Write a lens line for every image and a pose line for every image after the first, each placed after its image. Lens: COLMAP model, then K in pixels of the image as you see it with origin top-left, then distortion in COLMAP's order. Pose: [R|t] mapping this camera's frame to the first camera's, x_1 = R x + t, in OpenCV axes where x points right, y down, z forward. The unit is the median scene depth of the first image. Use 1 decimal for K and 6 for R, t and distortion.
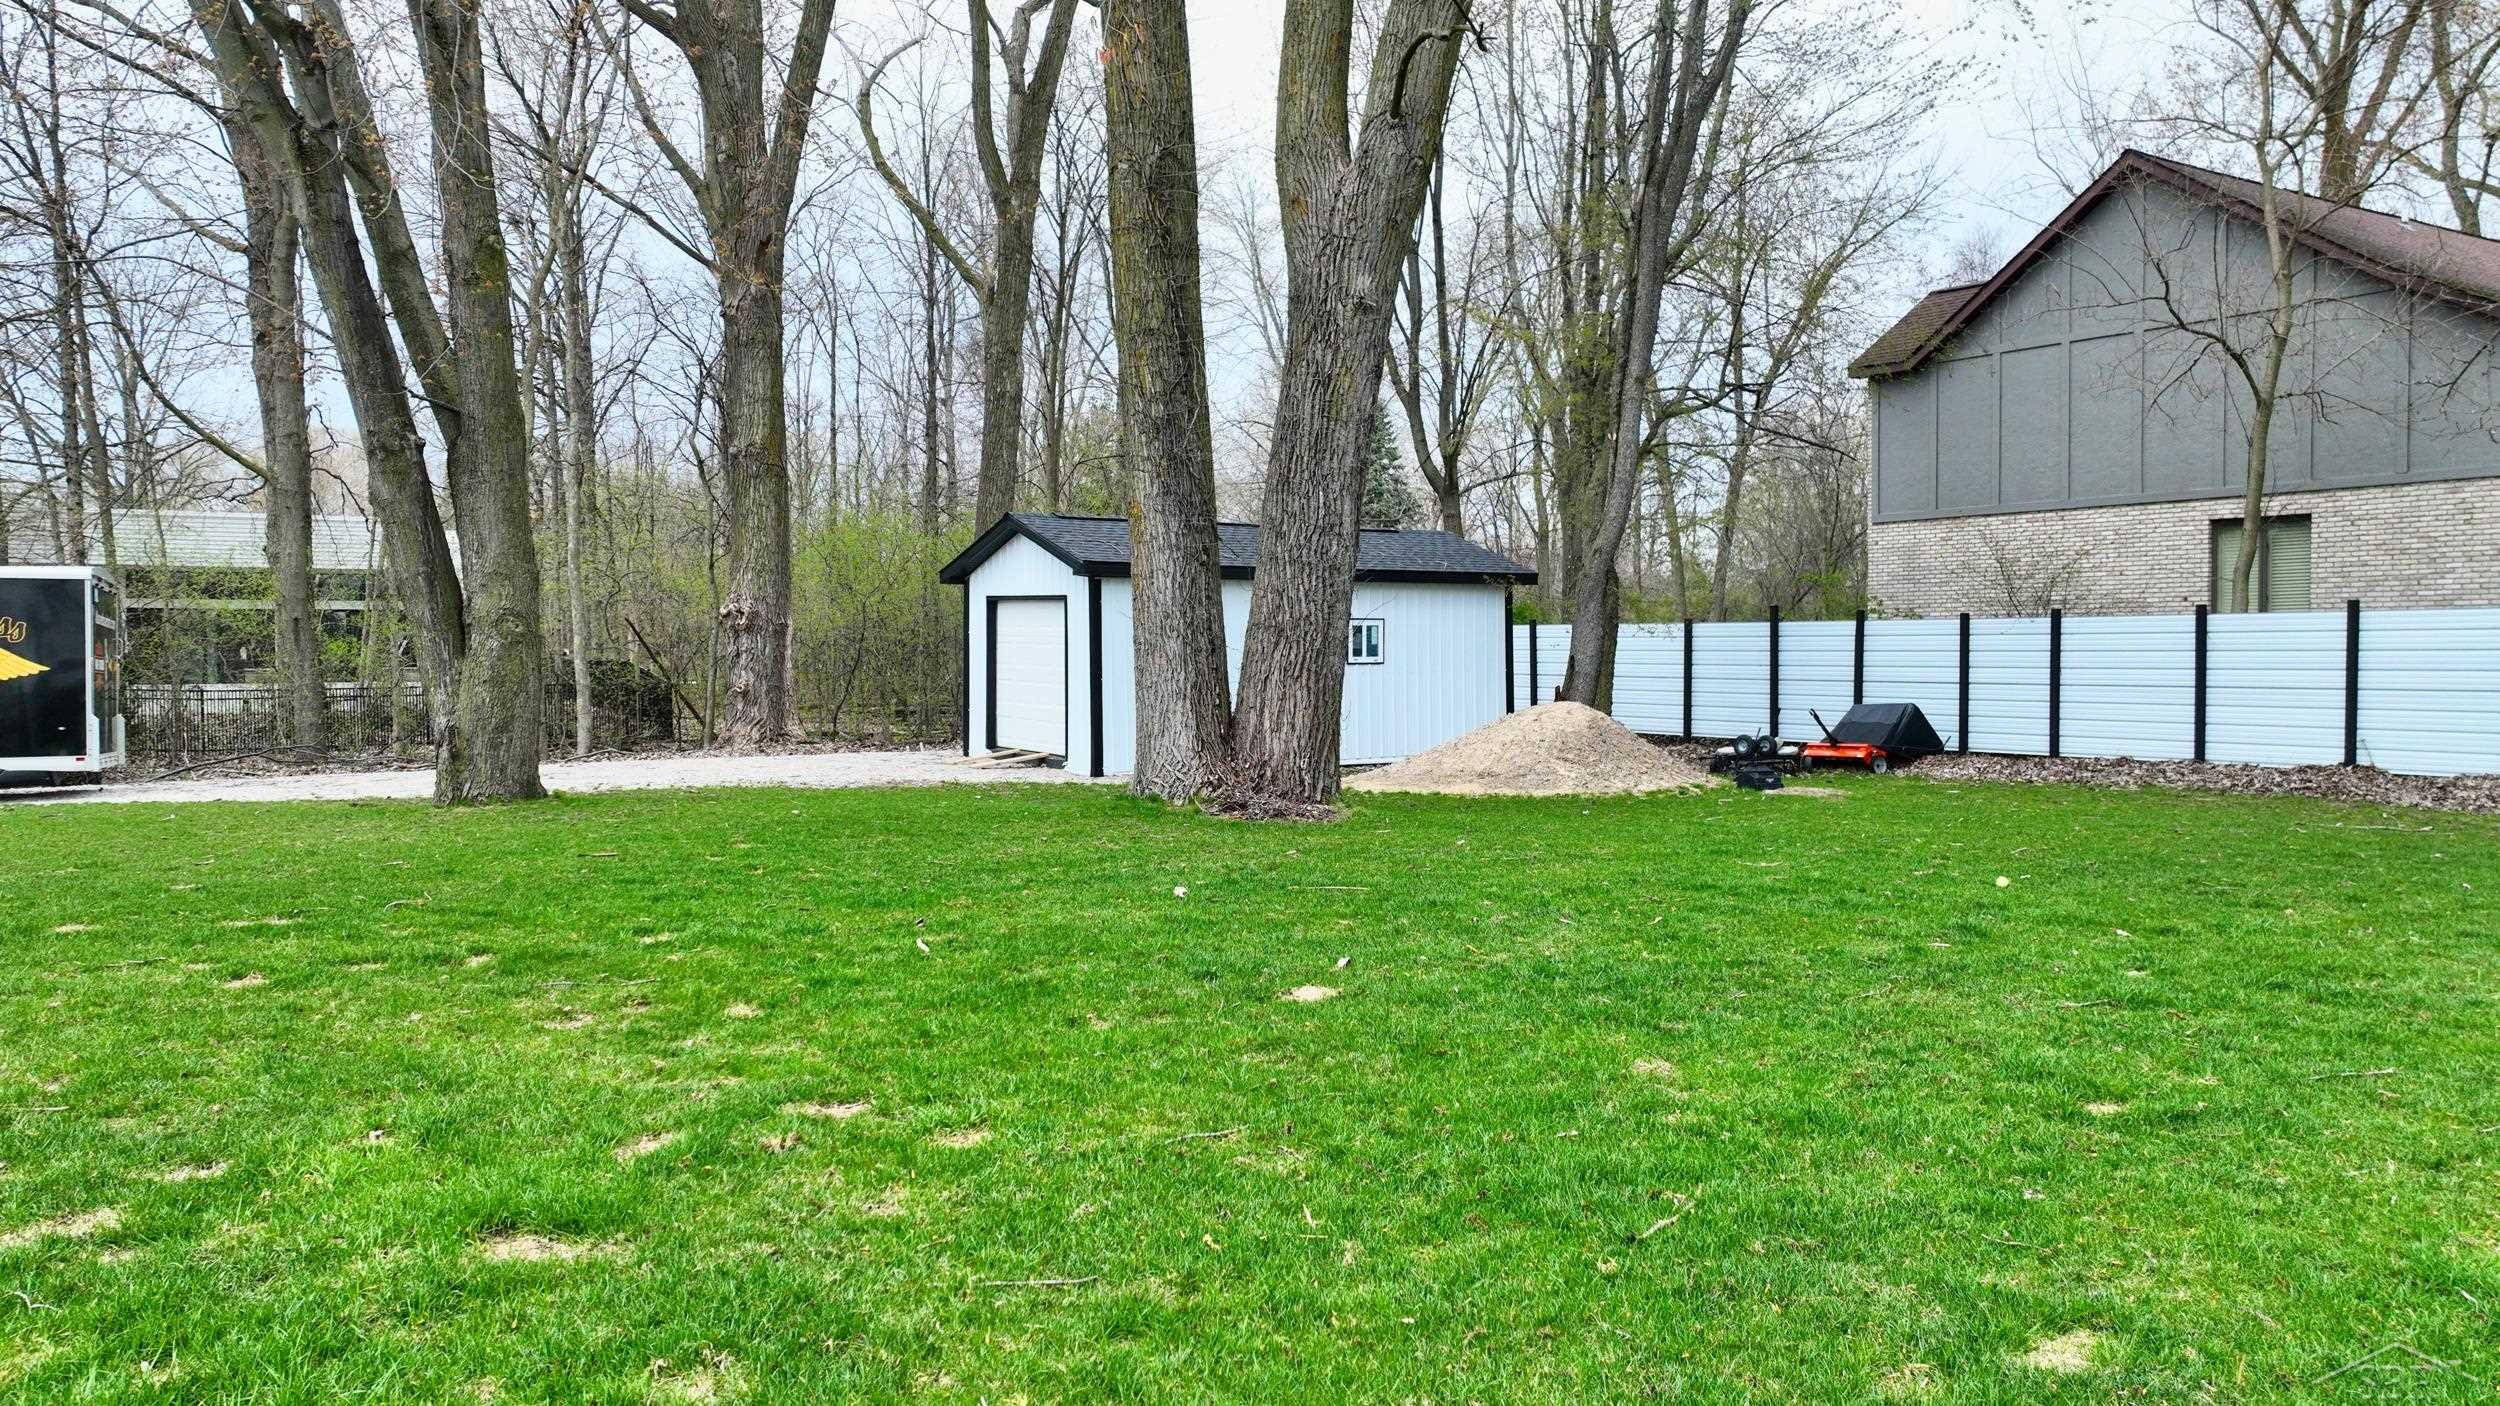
lens RADIAL K [[1761.9, 0, 1250.3], [0, 1761.9, 700.7], [0, 0, 1]] dist [0.000784, 0.013960]
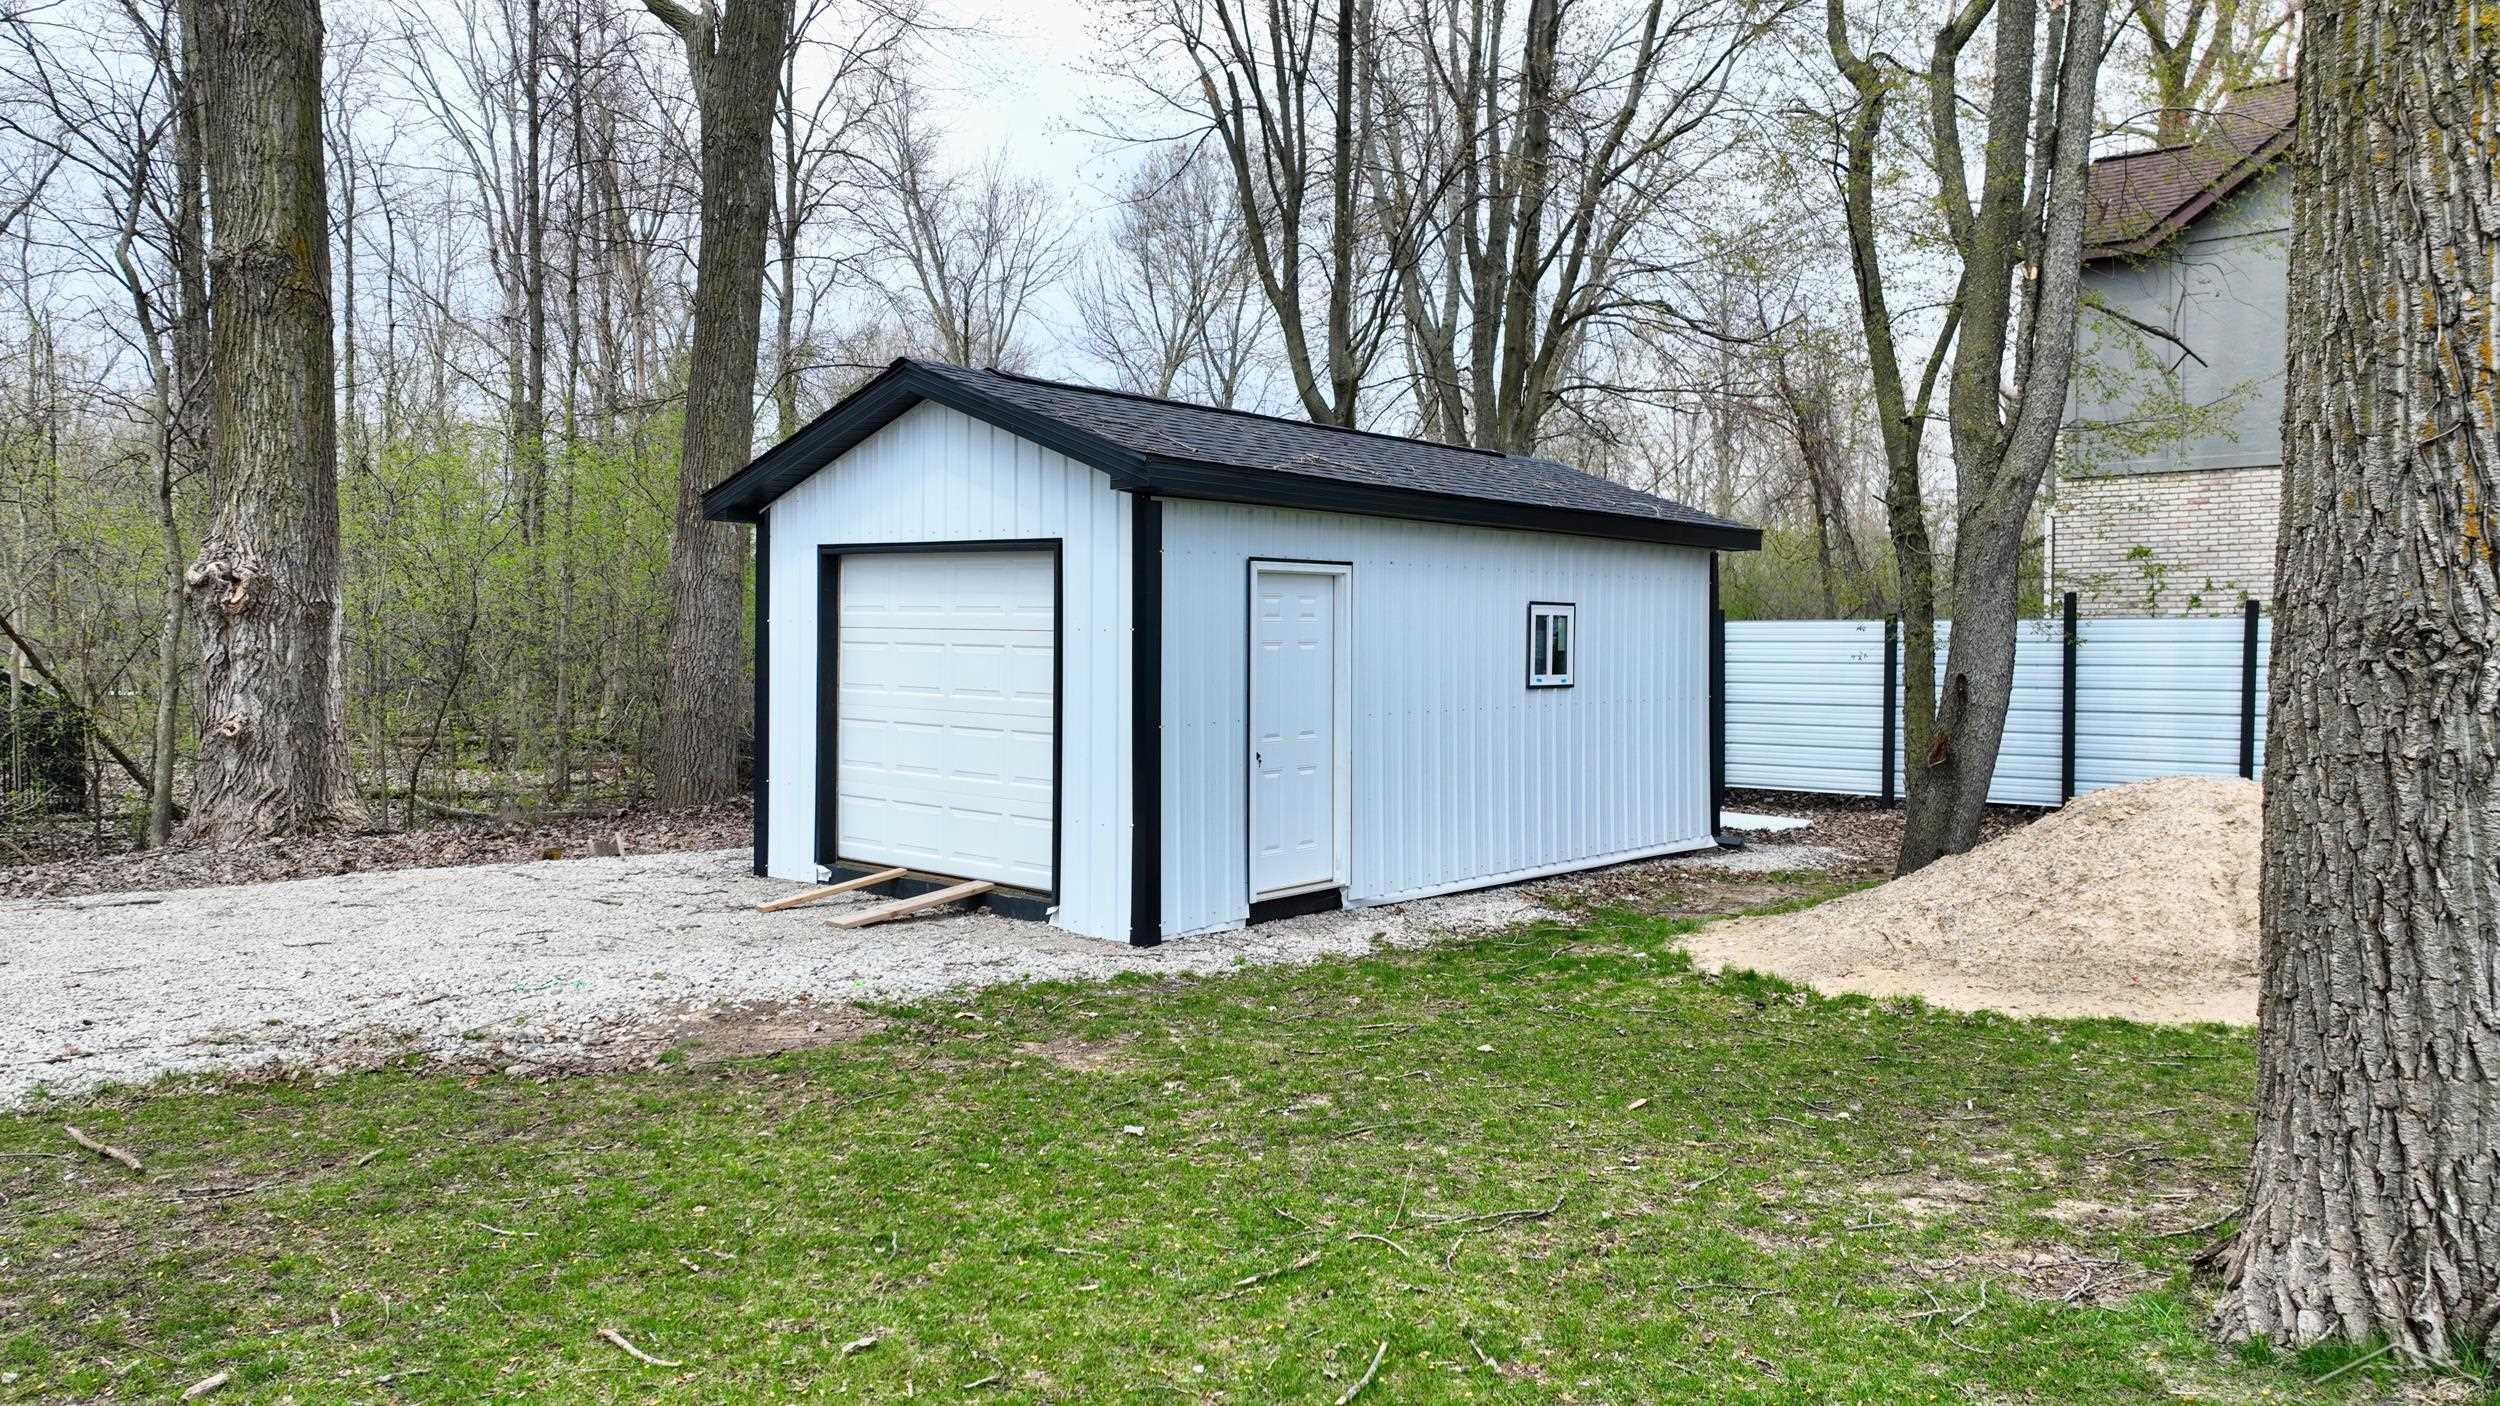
lens RADIAL K [[1715.9, 0, 1249.5], [0, 1715.9, 704.1], [0, 0, 1]] dist [-0.002131, -0.004348]
pose [[0.963080, -0.002638, 0.269203, -0.140612], [0.001991, 0.999994, 0.002679, -0.015048], [-0.269209, -0.002044, 0.963080, 0.447803]]
